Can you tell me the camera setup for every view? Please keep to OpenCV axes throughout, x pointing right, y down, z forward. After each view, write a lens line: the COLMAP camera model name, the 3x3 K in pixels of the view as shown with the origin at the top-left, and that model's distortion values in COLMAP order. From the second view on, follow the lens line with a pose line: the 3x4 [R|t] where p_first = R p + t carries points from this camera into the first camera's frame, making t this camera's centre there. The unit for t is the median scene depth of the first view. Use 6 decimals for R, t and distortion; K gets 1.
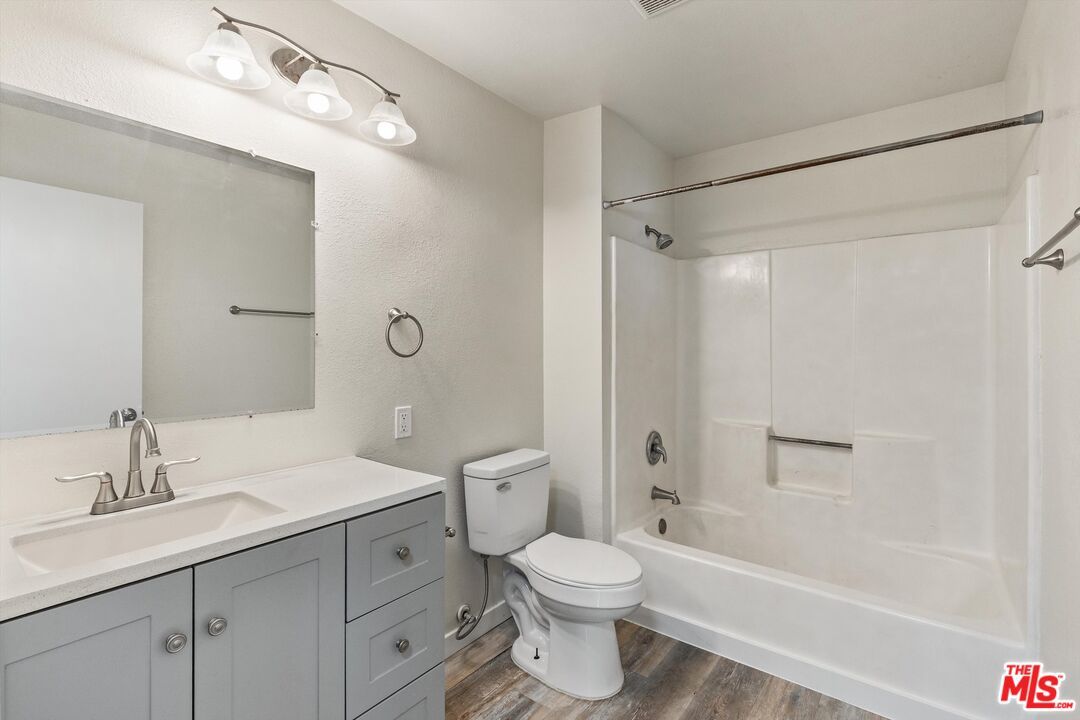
lens RADIAL K [[500.9, 0, 537.5], [0, 500.9, 353.8], [0, 0, 1]] dist [0.002478, -0.002196]
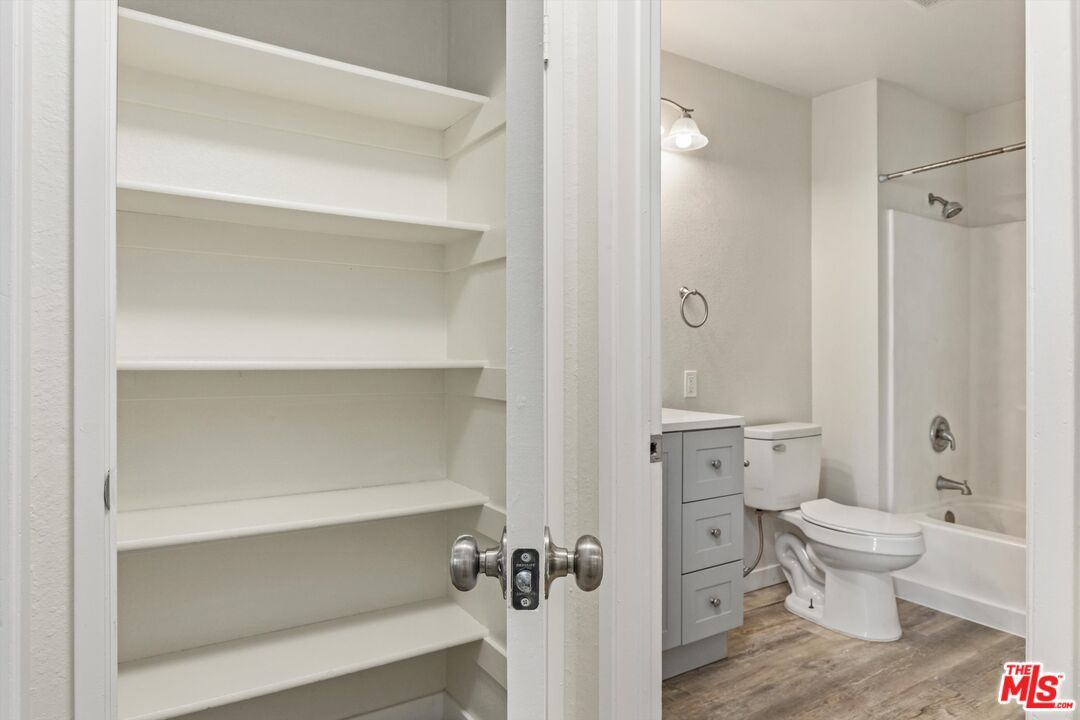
lens RADIAL K [[661.7, 0, 543.1], [0, 661.7, 356.4], [0, 0, 1]] dist [-0.003613, 0.002048]
pose [[0.945562, 0.001521, -0.325439, -0.082160], [-0.004176, 0.999963, -0.007461, 0.076505], [0.325416, 0.008414, 0.945534, -0.517611]]
